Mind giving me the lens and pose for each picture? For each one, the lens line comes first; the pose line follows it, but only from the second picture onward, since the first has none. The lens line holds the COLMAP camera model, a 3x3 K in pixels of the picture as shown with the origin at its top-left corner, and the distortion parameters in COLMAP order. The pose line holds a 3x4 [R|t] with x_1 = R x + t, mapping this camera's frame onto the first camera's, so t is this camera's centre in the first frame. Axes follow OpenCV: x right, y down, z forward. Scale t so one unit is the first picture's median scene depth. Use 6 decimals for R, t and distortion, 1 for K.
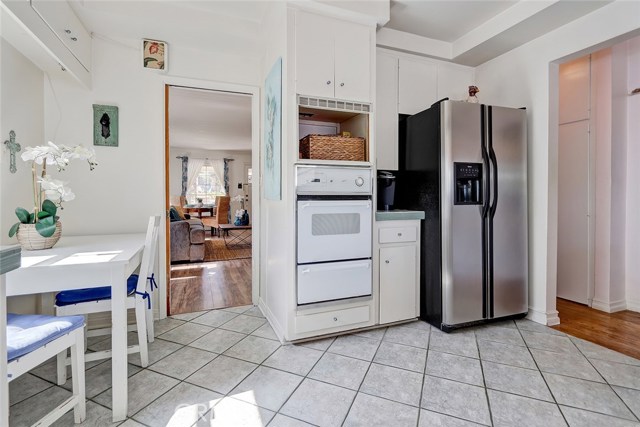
lens RADIAL K [[302.0, 0, 309.7], [0, 302.0, 198.4], [0, 0, 1]] dist [0.002354, -0.000087]
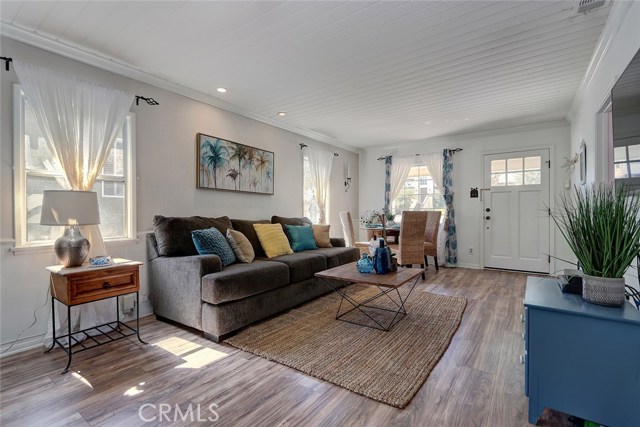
lens RADIAL K [[299.7, 0, 307.5], [0, 299.7, 212.7], [0, 0, 1]] dist [0.003682, 0.000167]
pose [[0.559324, -0.001303, -0.828948, 0.080508], [-0.001906, 0.999994, -0.002857, -0.001447], [0.828947, 0.003178, 0.559319, 0.491179]]
